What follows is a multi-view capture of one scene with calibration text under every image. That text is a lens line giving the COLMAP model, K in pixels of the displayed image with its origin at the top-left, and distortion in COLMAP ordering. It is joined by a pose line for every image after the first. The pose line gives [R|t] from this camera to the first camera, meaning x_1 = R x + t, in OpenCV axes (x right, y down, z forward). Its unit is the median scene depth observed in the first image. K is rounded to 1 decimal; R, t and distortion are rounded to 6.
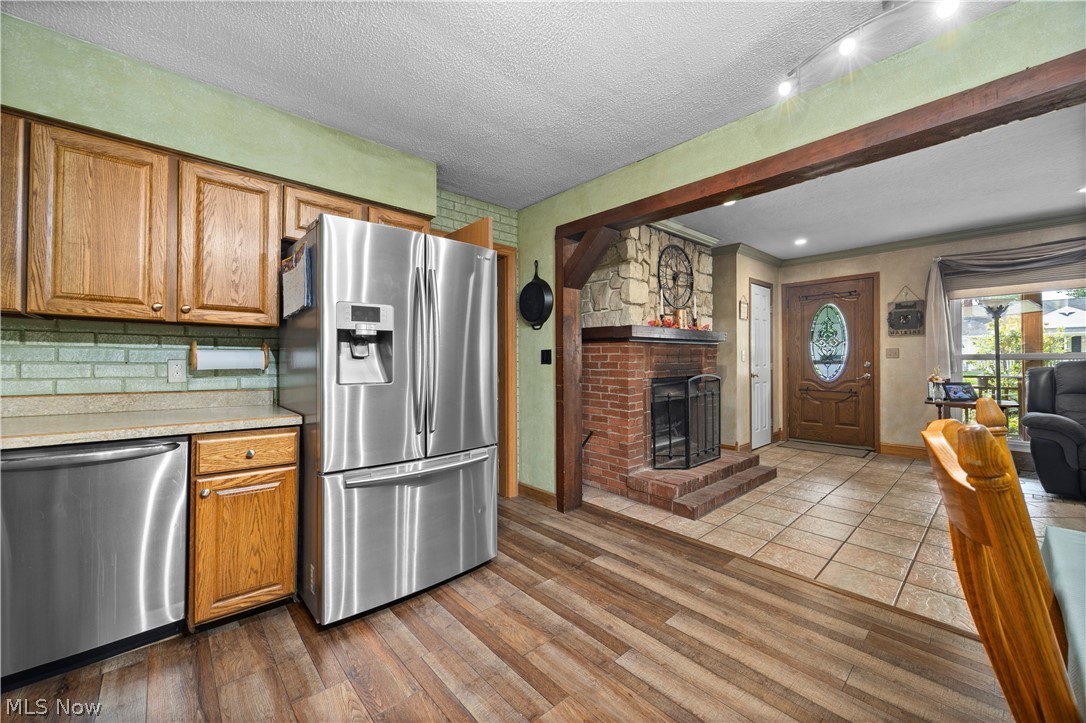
lens RADIAL K [[422.3, 0, 536.7], [0, 422.3, 360.0], [0, 0, 1]] dist [-0.003998, 0.000282]
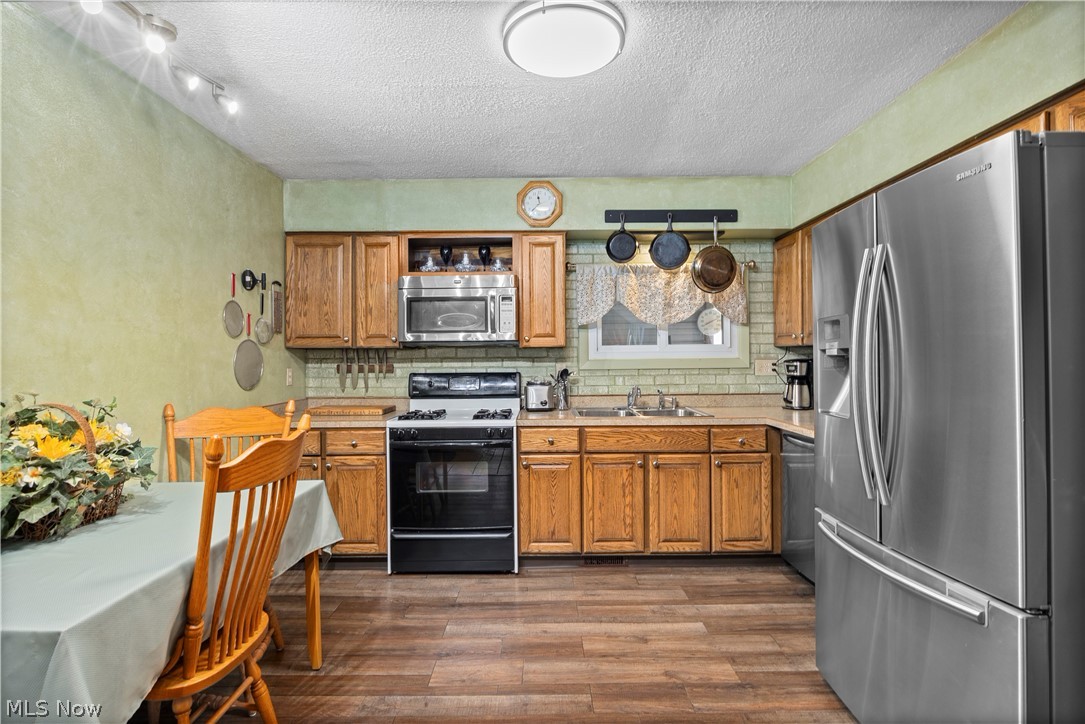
lens RADIAL K [[525.5, 0, 542.3], [0, 525.5, 358.8], [0, 0, 1]] dist [-0.008385, -0.001344]
pose [[-0.660412, 0.002854, -0.750898, 0.435995], [0.011456, 0.999915, -0.006275, -0.031600], [0.750816, -0.012747, -0.660388, 0.743631]]
